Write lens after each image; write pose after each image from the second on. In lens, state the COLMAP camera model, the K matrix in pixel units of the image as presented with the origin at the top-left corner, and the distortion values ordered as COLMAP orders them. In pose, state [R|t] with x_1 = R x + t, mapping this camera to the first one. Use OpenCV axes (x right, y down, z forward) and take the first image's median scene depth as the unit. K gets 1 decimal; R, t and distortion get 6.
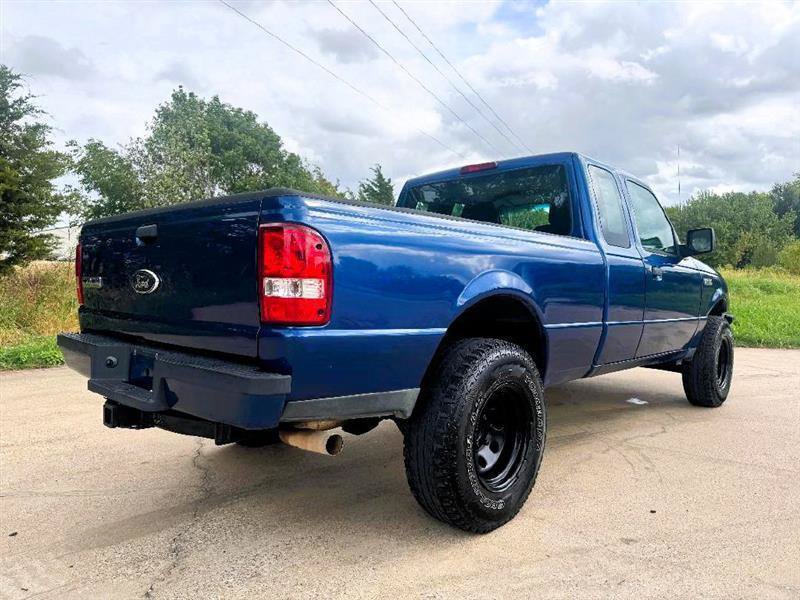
lens RADIAL K [[661.0, 0, 400.0], [0, 661.0, 300.0], [0, 0, 1]] dist [-0.009451, -0.003619]
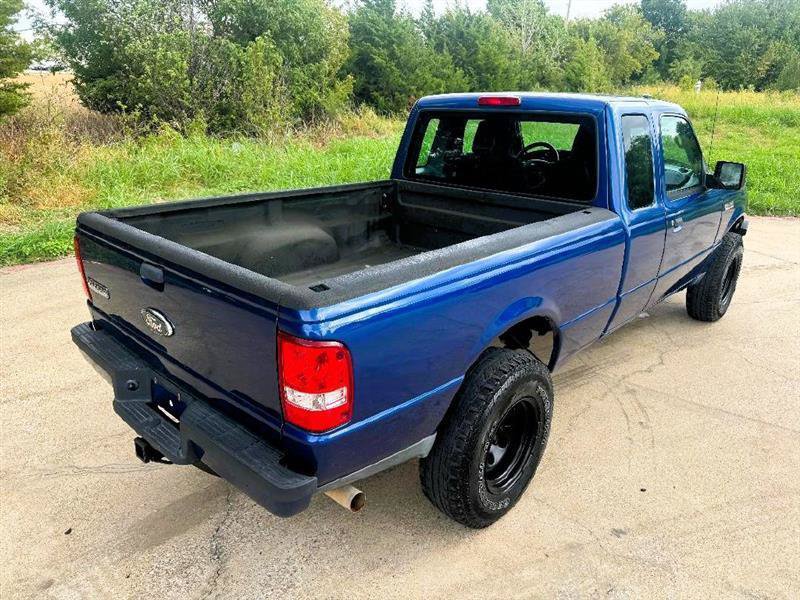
lens RADIAL K [[661.0, 0, 400.0], [0, 661.0, 300.0], [0, 0, 1]] dist [-0.009451, -0.003619]
pose [[0.999977, -0.005267, 0.004301, -0.028015], [0.003457, 0.938392, 0.345555, -0.391449], [-0.005856, -0.345532, 0.938389, 0.083841]]
